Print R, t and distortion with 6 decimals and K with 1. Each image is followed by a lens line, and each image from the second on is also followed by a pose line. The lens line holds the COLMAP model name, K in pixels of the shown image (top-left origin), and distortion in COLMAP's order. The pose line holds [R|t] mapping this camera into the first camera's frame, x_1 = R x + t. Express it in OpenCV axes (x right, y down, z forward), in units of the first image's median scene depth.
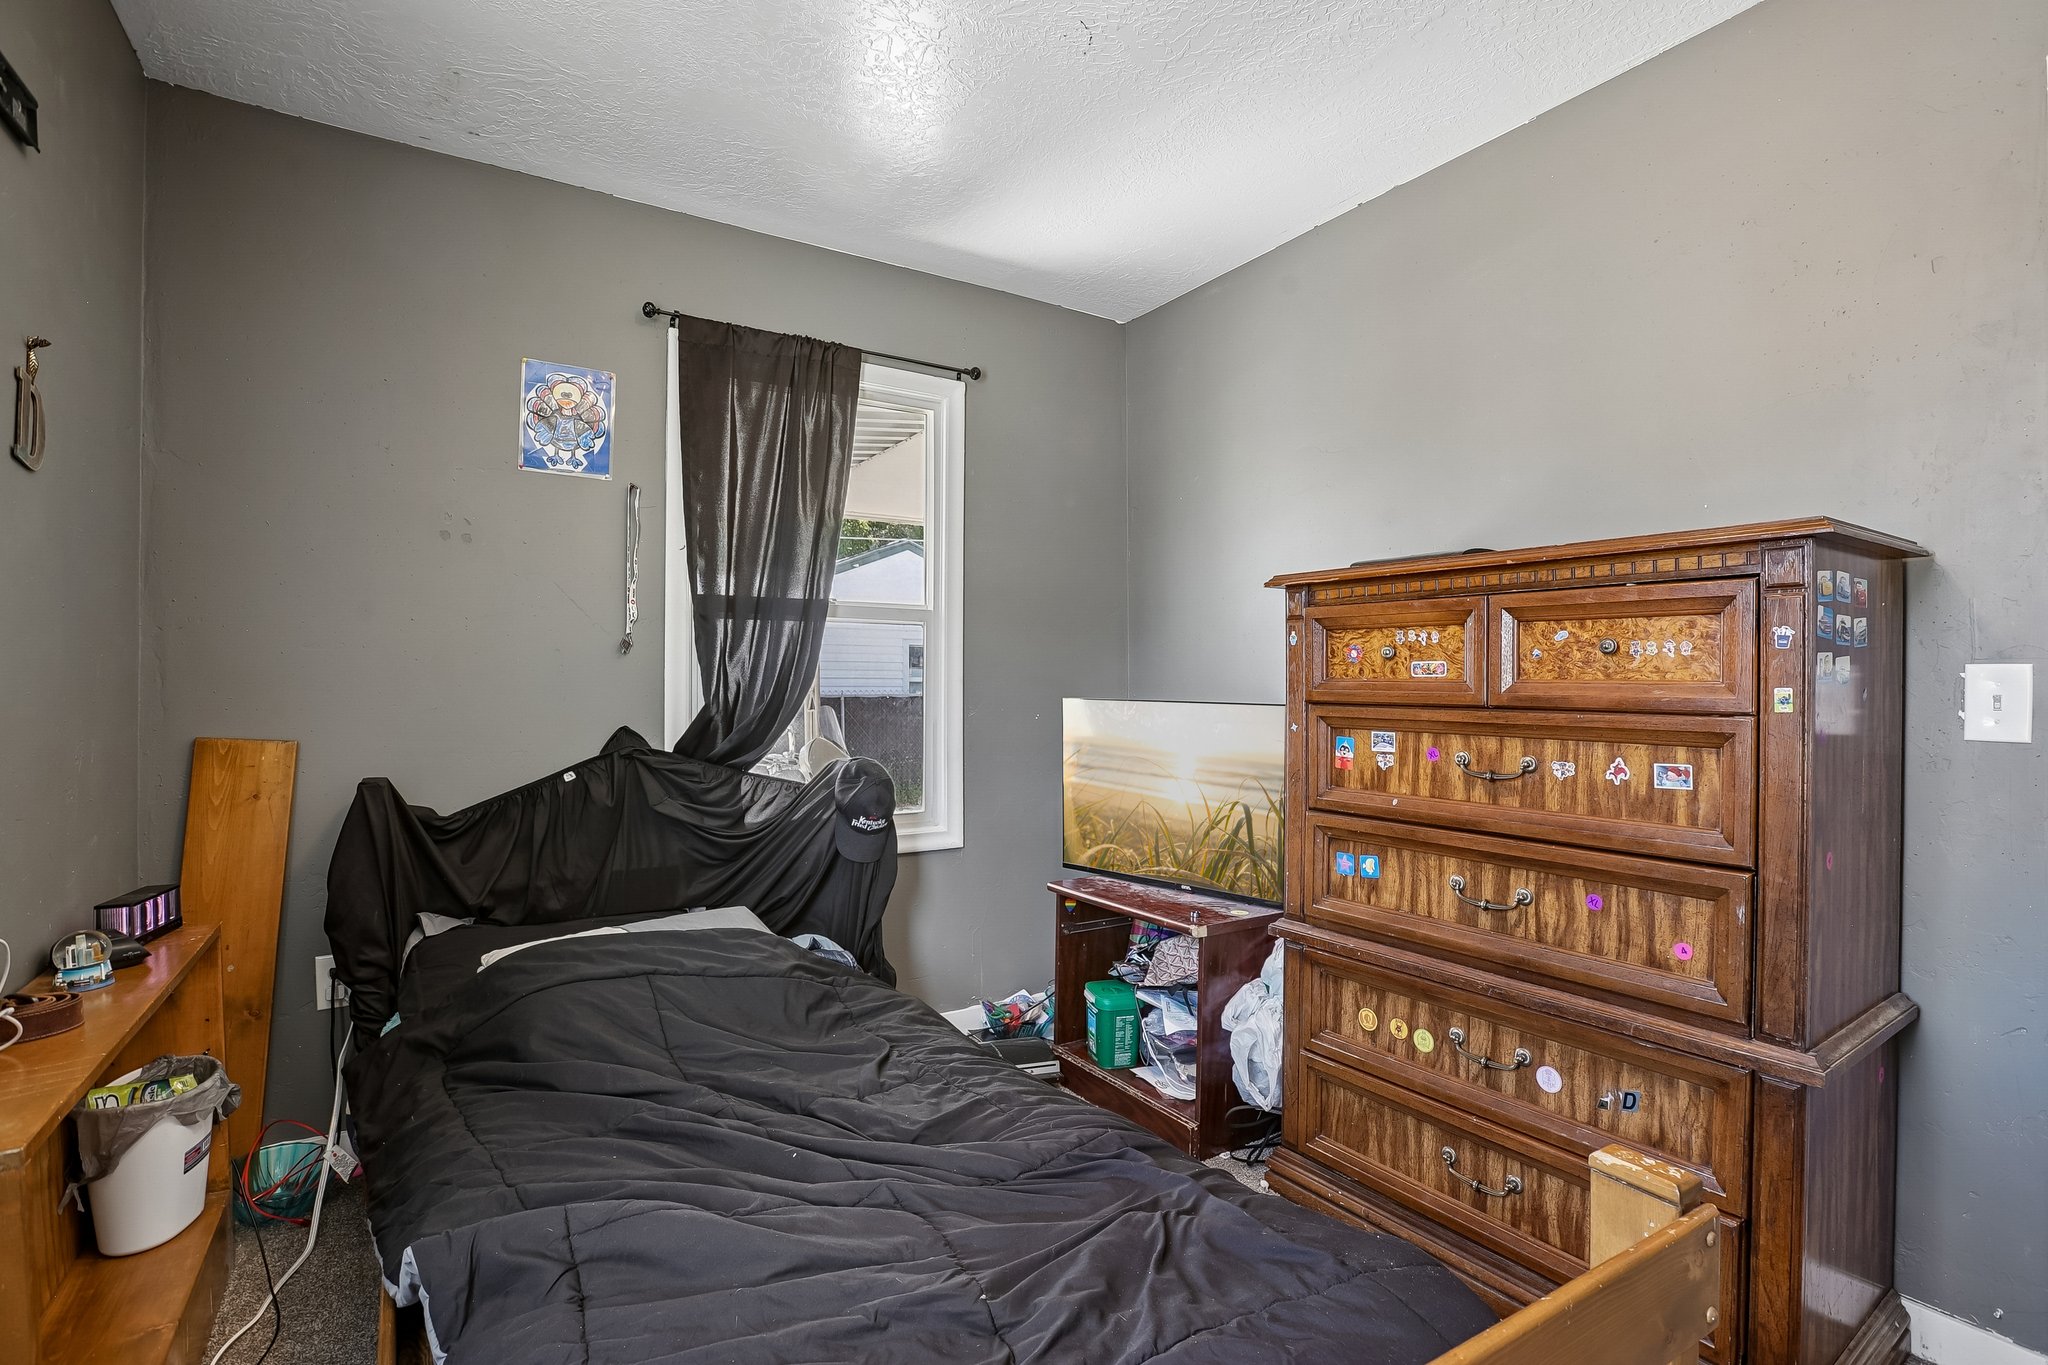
lens RADIAL K [[956.5, 0, 1043.6], [0, 956.5, 685.1], [0, 0, 1]] dist [-0.052327, 0.015410]
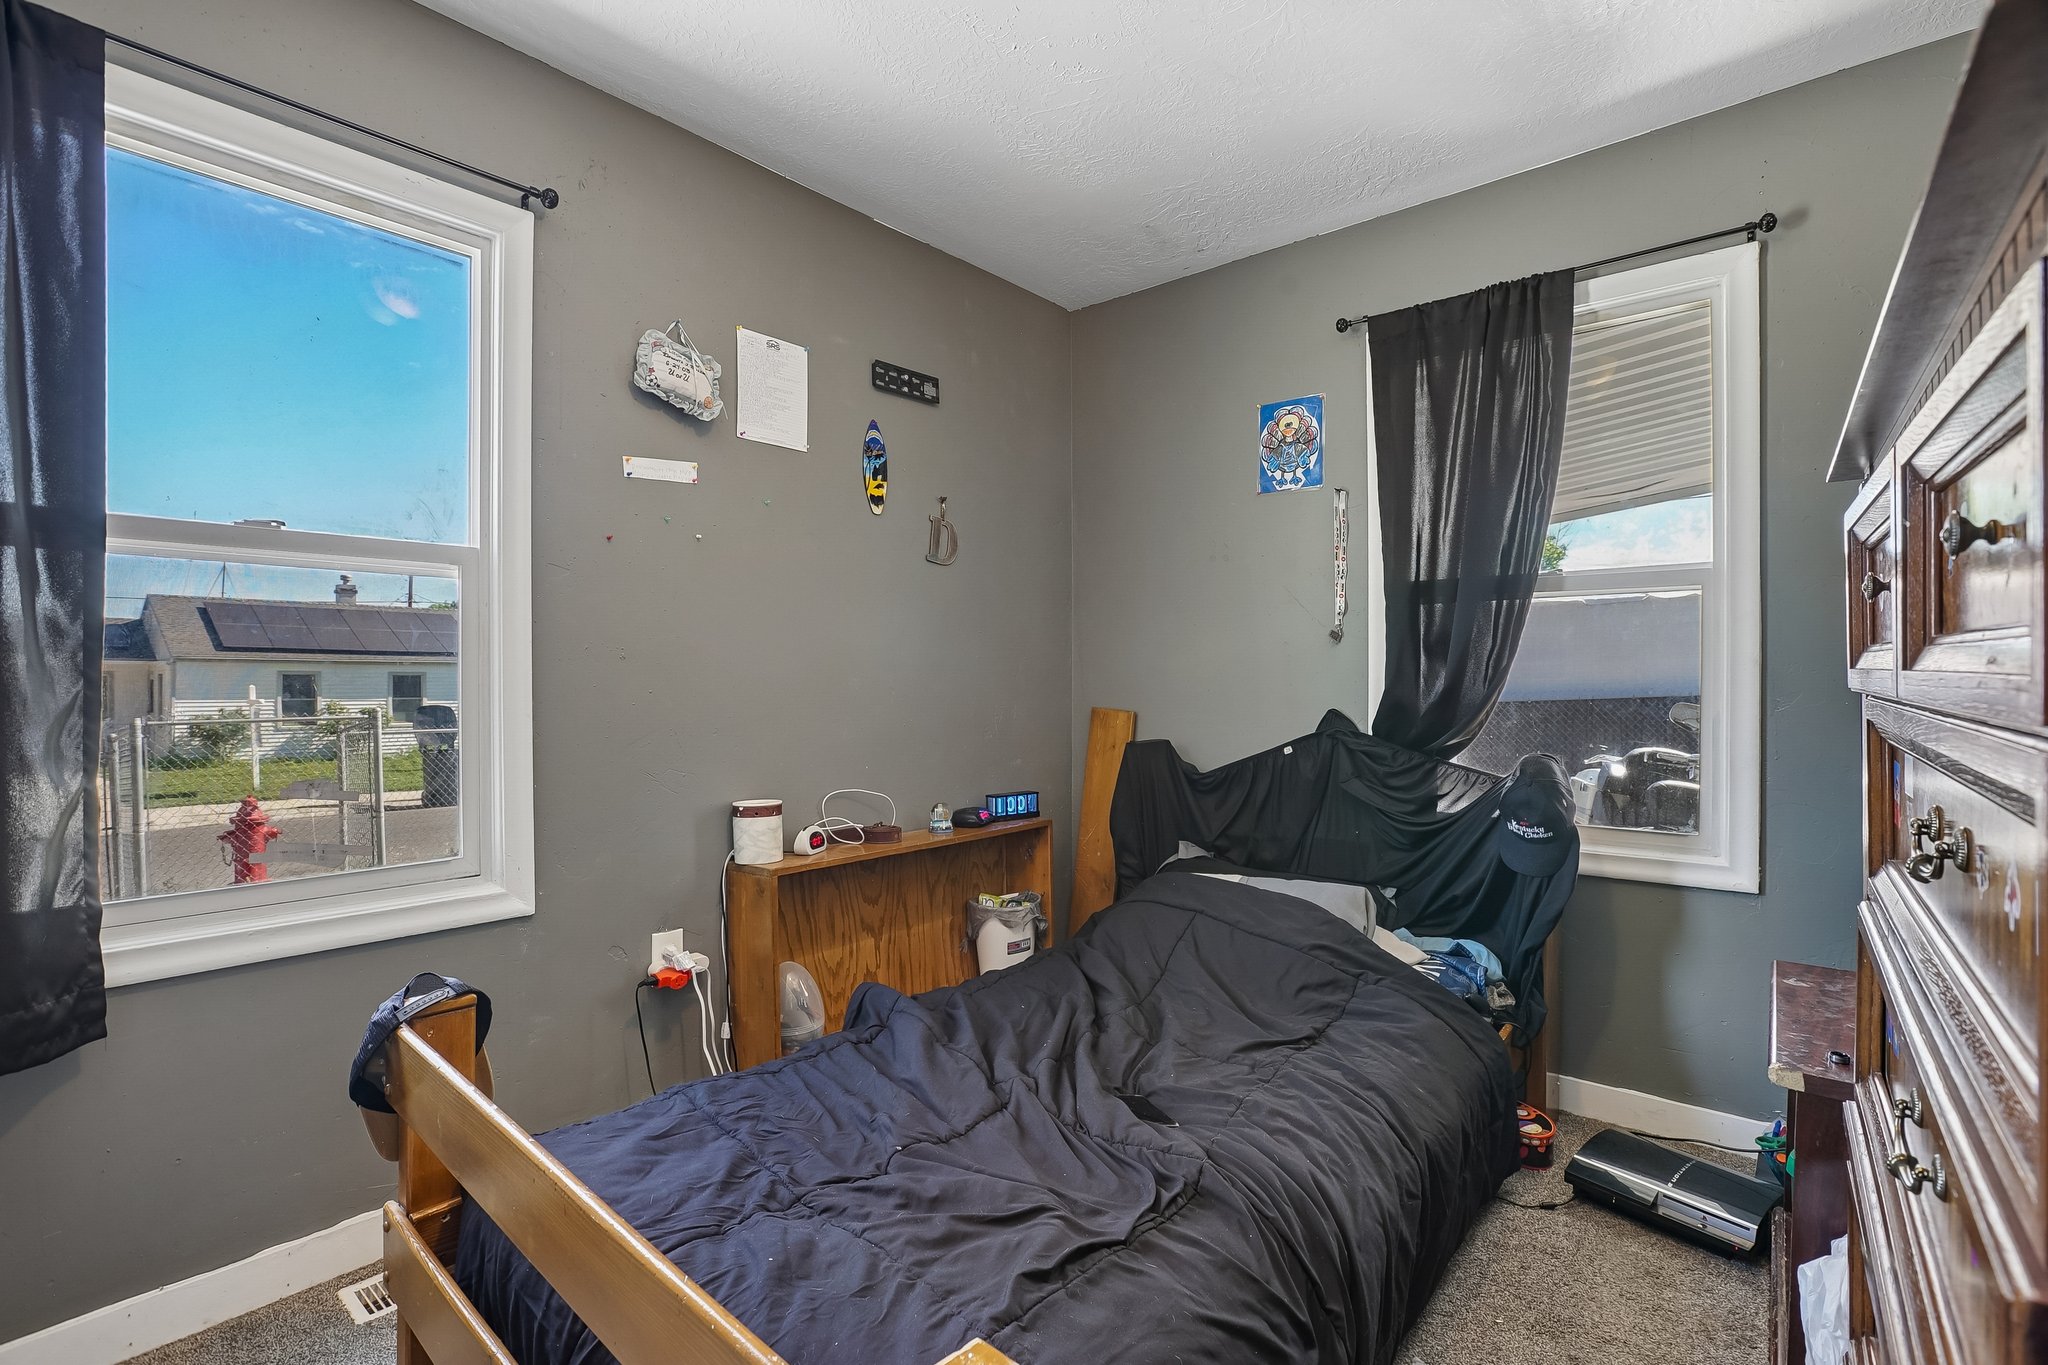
lens RADIAL K [[956.5, 0, 1036.3], [0, 956.5, 682.3], [0, 0, 1]] dist [-0.052327, 0.015410]
pose [[0.288304, 0.001427, -0.957538, 0.533451], [0.006729, 0.999971, 0.003516, 0.006254], [0.957515, -0.007457, 0.288287, 0.355027]]
